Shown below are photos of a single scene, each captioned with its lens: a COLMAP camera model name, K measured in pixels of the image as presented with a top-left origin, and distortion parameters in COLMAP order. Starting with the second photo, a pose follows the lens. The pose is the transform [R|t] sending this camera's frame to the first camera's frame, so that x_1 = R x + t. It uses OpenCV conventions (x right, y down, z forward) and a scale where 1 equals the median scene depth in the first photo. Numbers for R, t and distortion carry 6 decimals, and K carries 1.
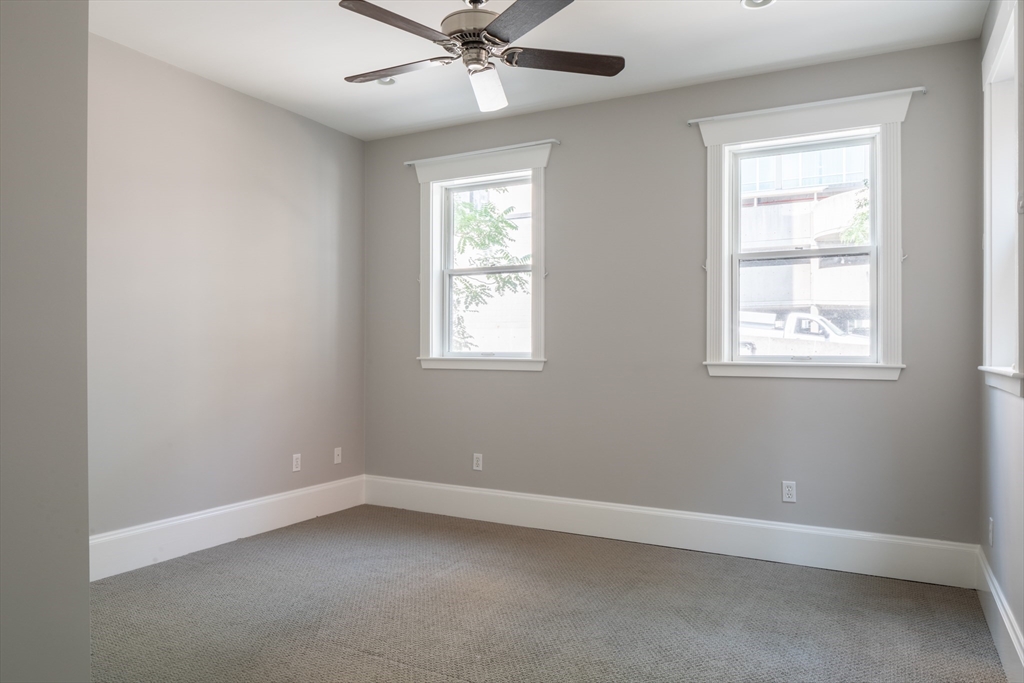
lens RADIAL K [[675.4, 0, 516.9], [0, 675.4, 351.8], [0, 0, 1]] dist [-0.001455, -0.000685]
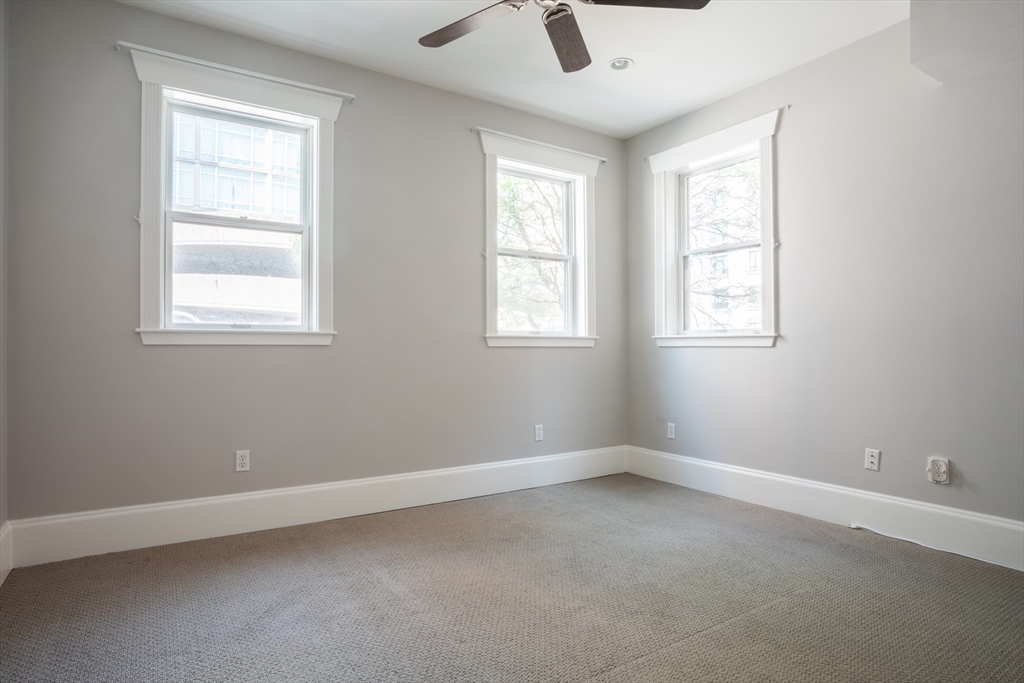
lens RADIAL K [[612.9, 0, 513.2], [0, 612.9, 314.2], [0, 0, 1]] dist [-0.051281, 0.028250]
pose [[0.461996, 0.021622, 0.886619, -0.584032], [-0.018069, 0.999725, -0.014965, -0.005189], [-0.886698, -0.009106, 0.462259, 0.413520]]
